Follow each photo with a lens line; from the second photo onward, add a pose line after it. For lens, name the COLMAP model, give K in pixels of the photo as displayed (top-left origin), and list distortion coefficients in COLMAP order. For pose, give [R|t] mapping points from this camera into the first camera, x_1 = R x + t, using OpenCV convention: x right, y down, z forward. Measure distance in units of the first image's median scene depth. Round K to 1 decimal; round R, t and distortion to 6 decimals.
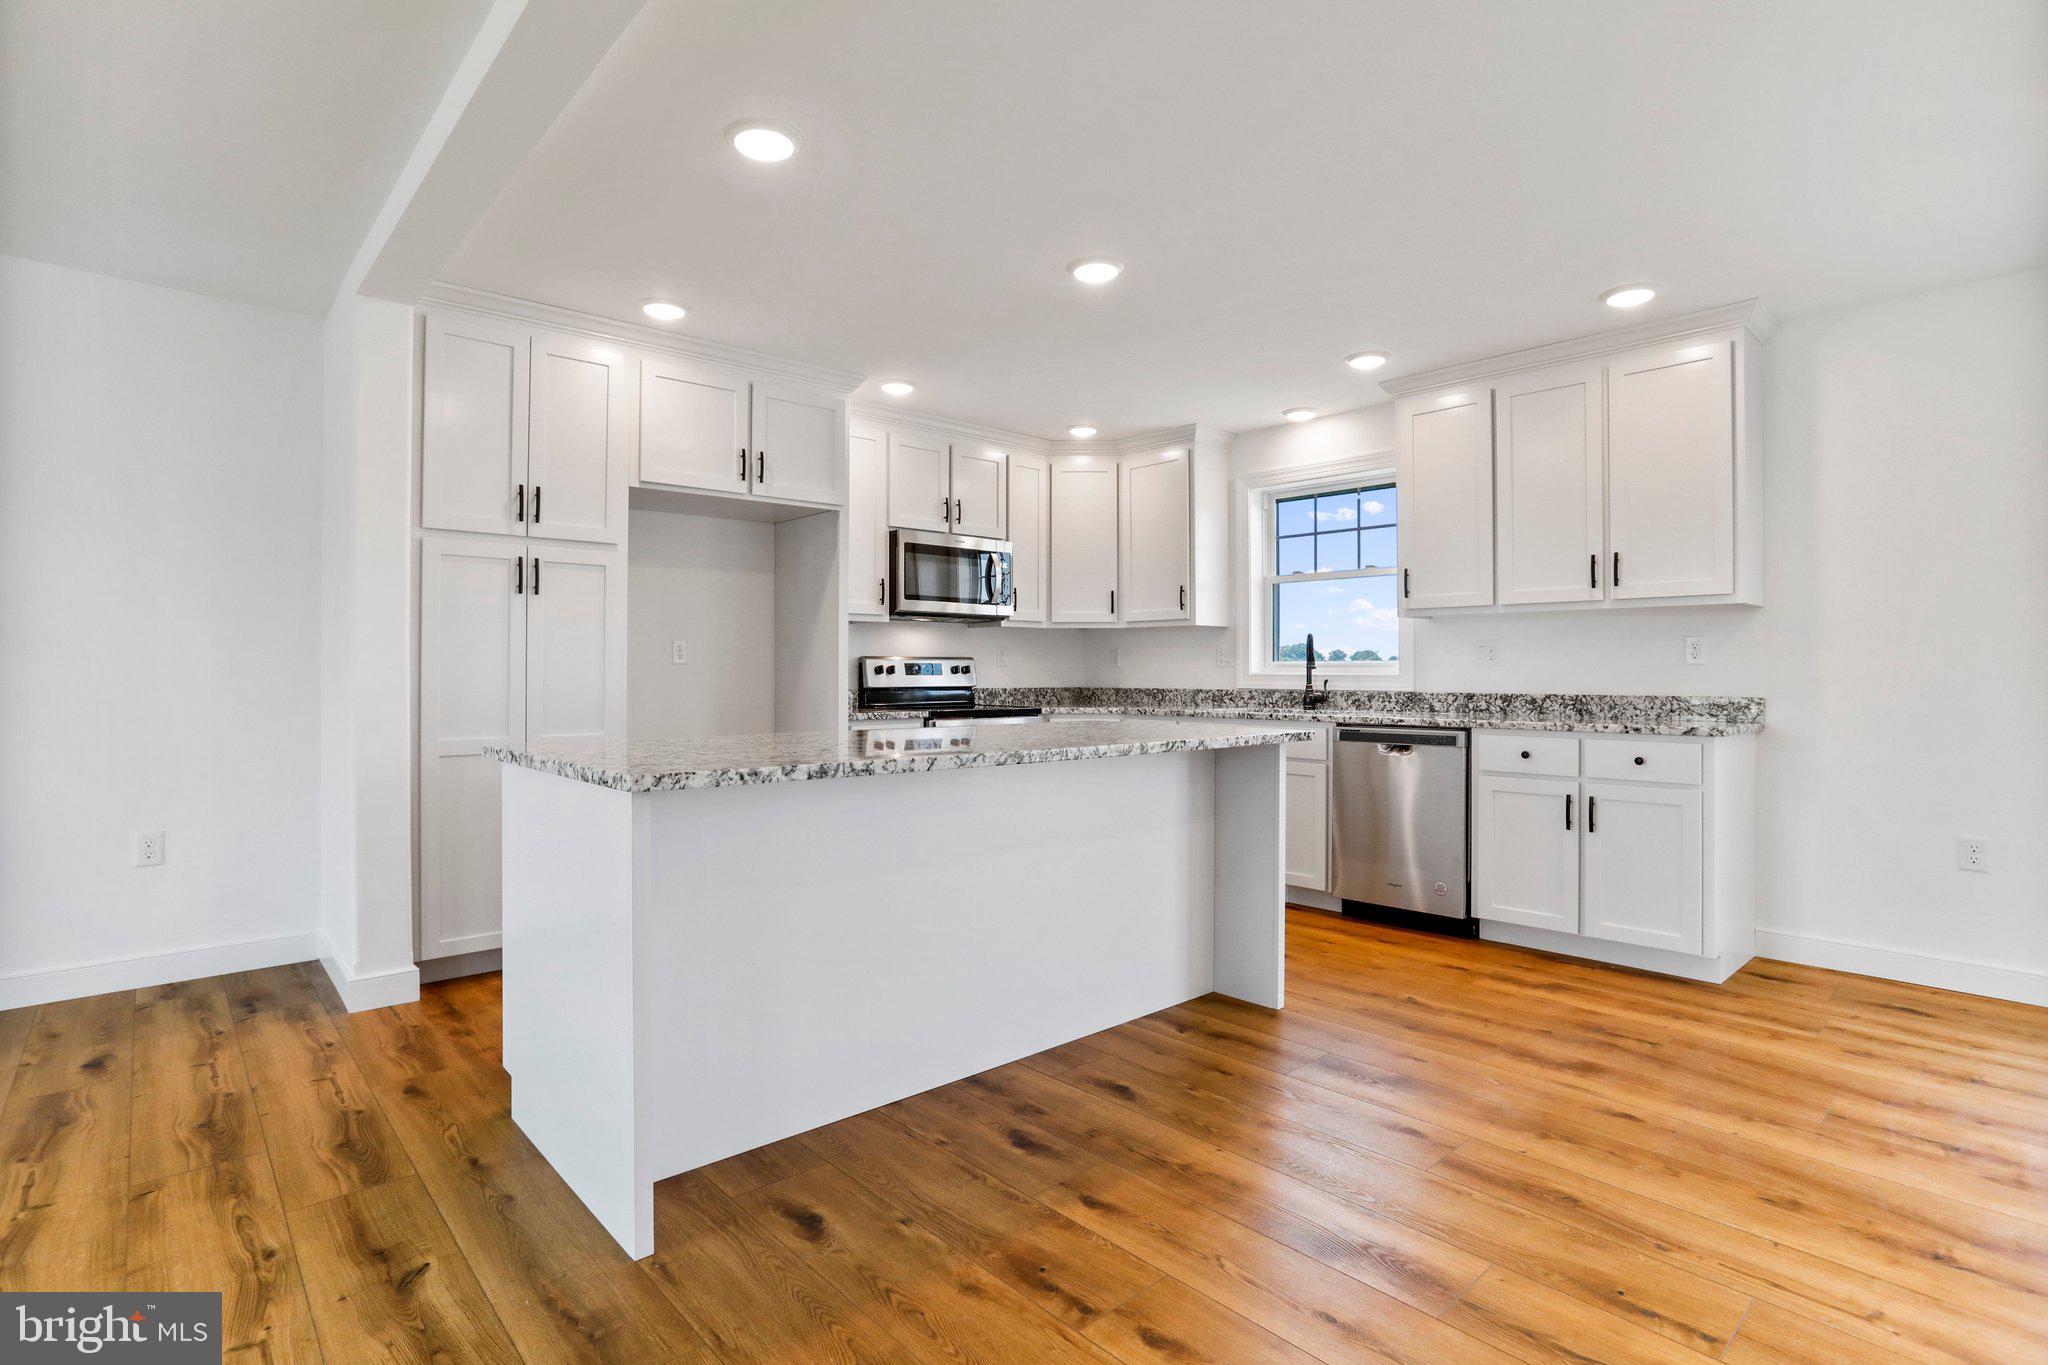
lens RADIAL K [[992.5, 0, 1007.7], [0, 992.5, 671.8], [0, 0, 1]] dist [-0.034423, 0.011416]
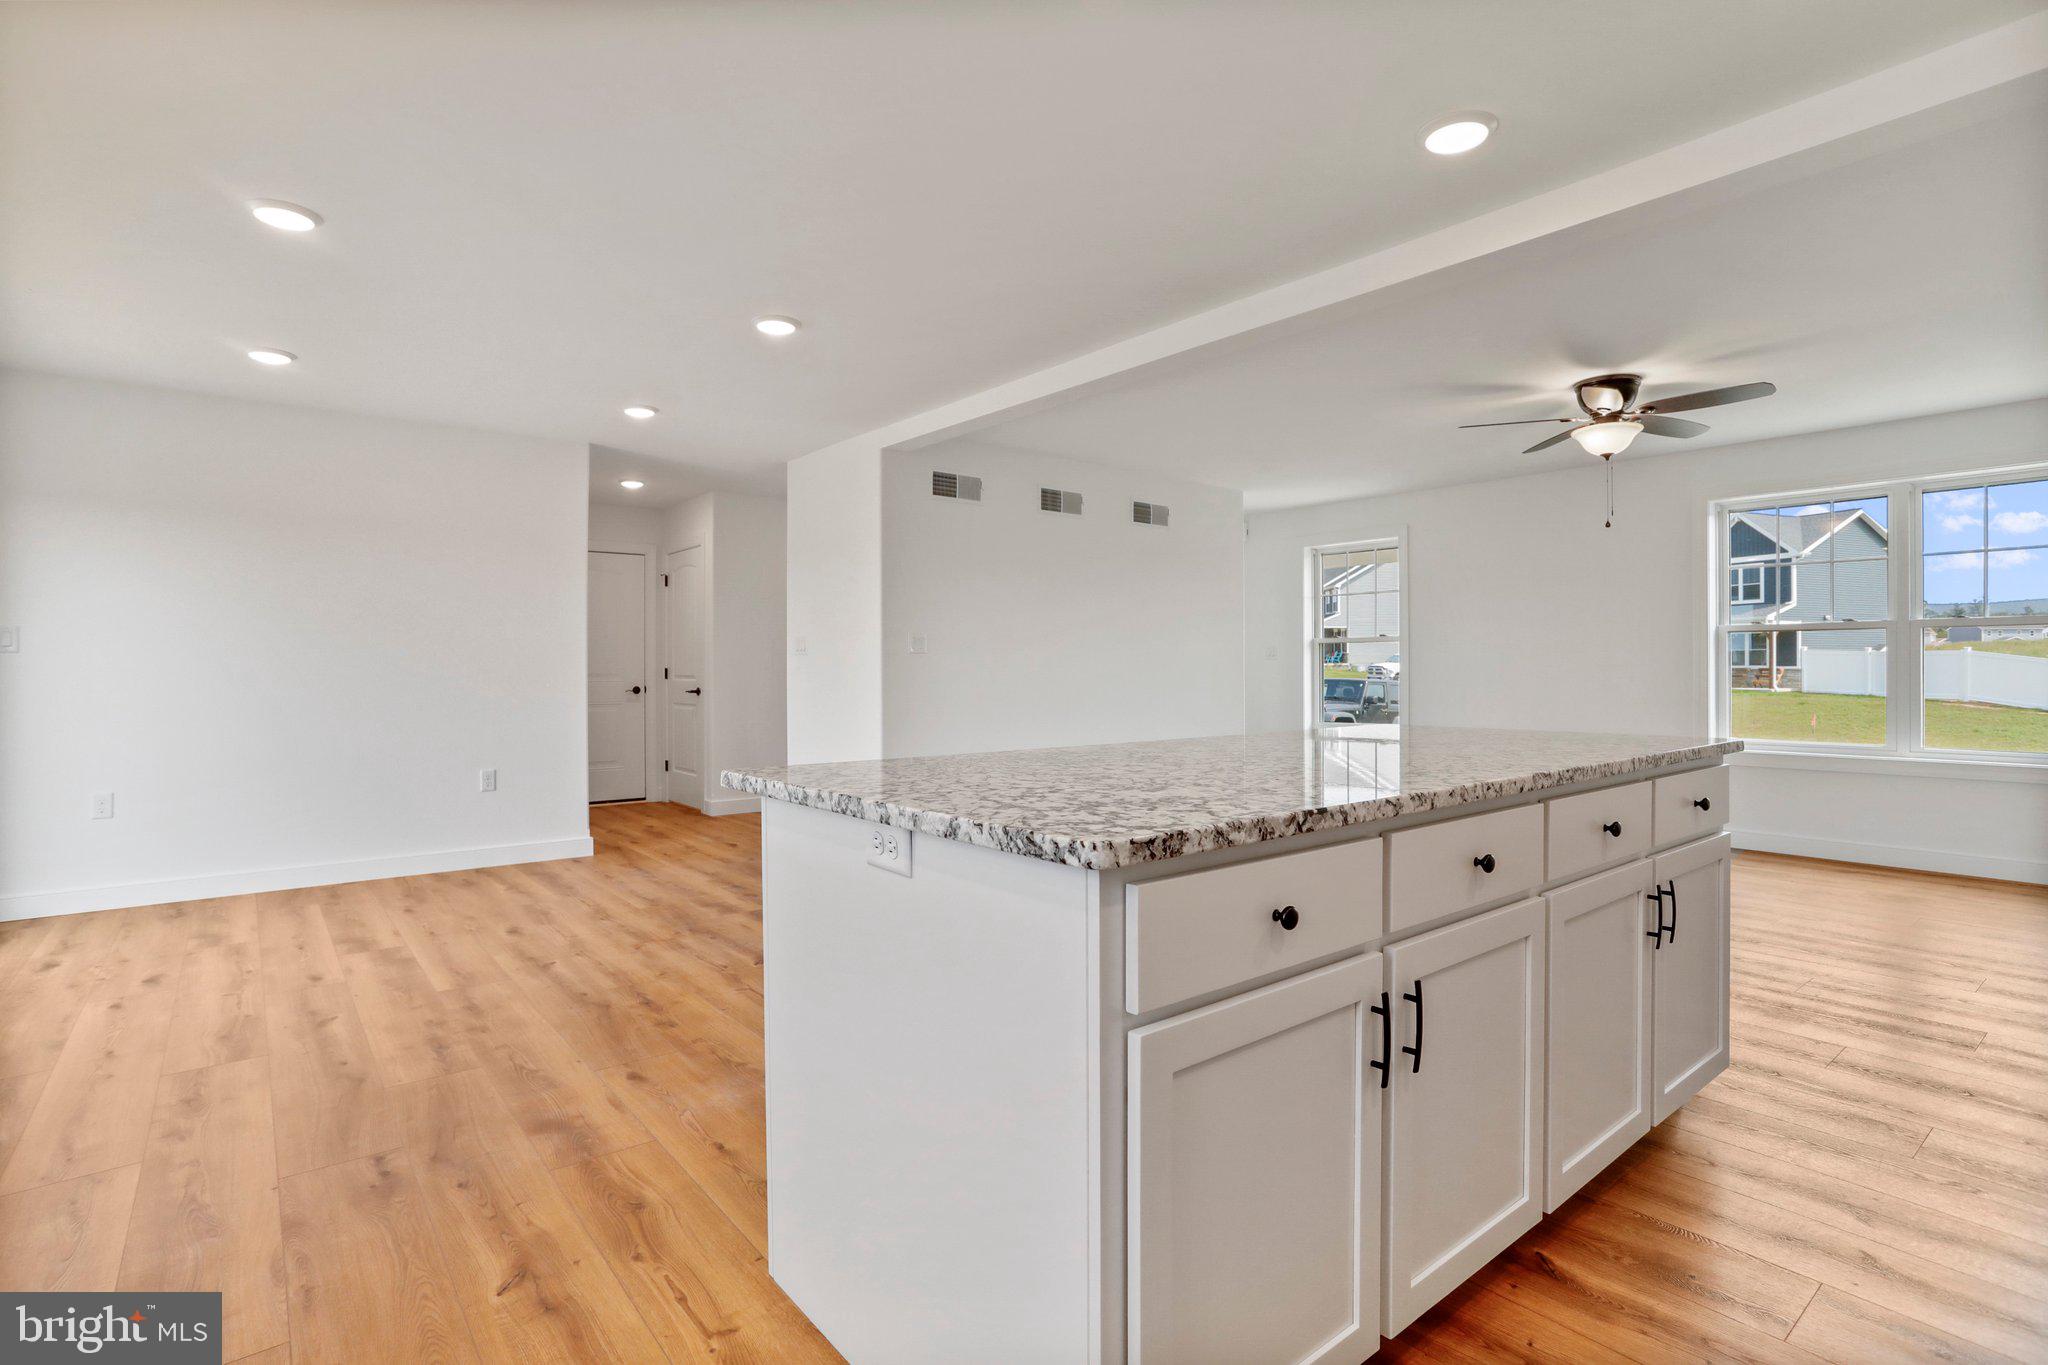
lens RADIAL K [[992.5, 0, 1016.8], [0, 992.5, 673.7], [0, 0, 1]] dist [-0.034423, 0.011416]
pose [[-0.998844, 0.002892, 0.047989, 0.086287], [0.003059, 0.999989, 0.003416, 0.002089], [-0.047979, 0.003559, -0.998842, 1.159126]]
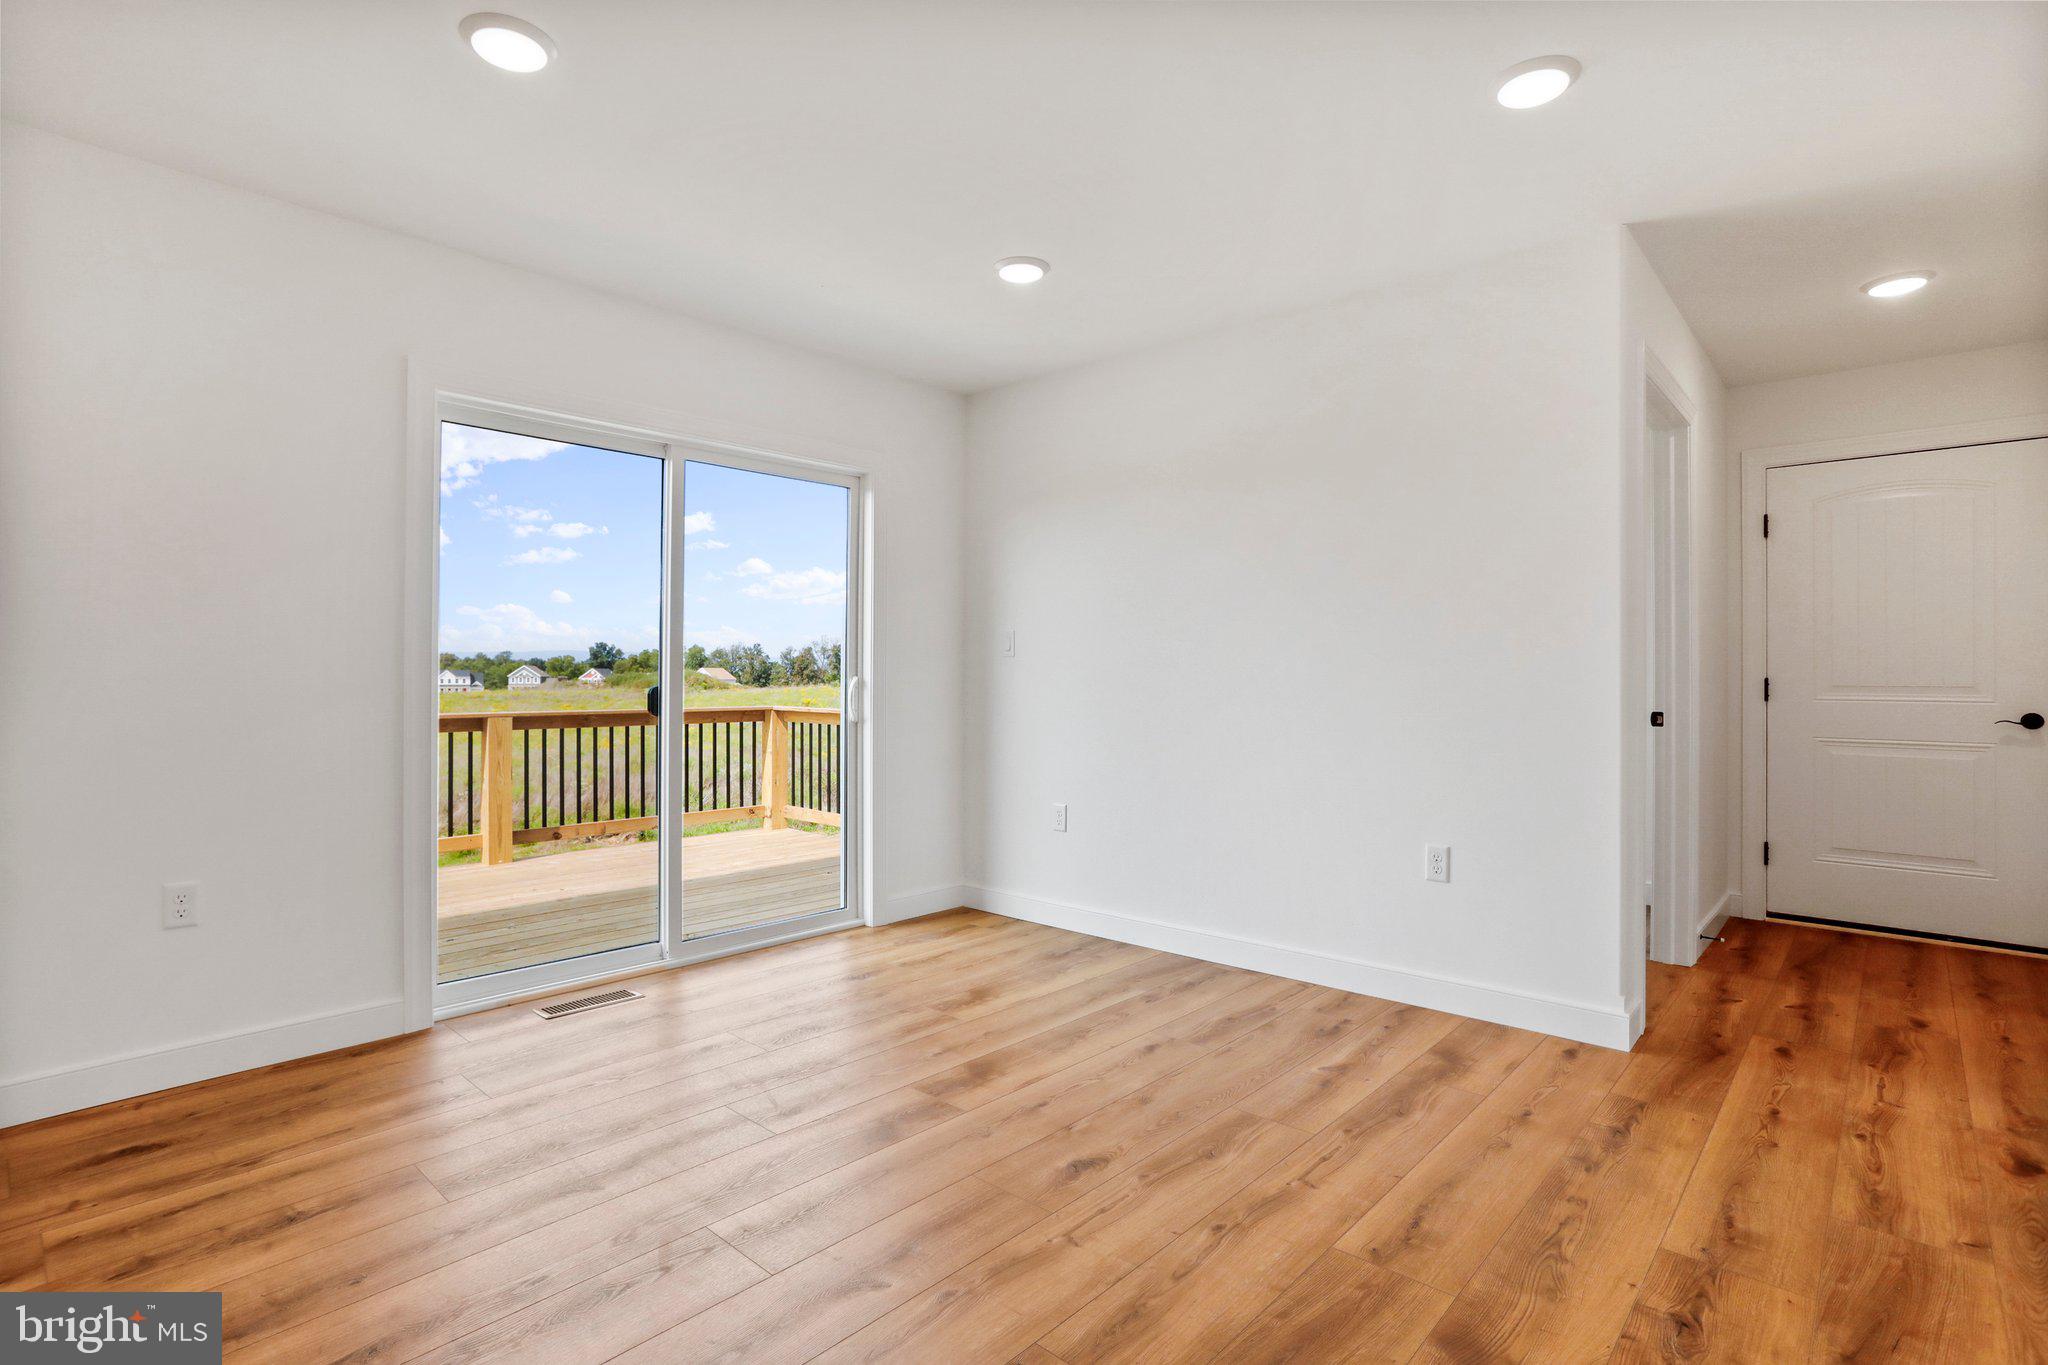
lens RADIAL K [[992.5, 0, 1015.4], [0, 992.5, 668.2], [0, 0, 1]] dist [-0.034423, 0.011416]
pose [[-0.098638, 0.005959, 0.995105, 0.120962], [-0.004087, 0.999971, -0.006394, 0.000475], [-0.995115, -0.004698, -0.098611, 0.318474]]
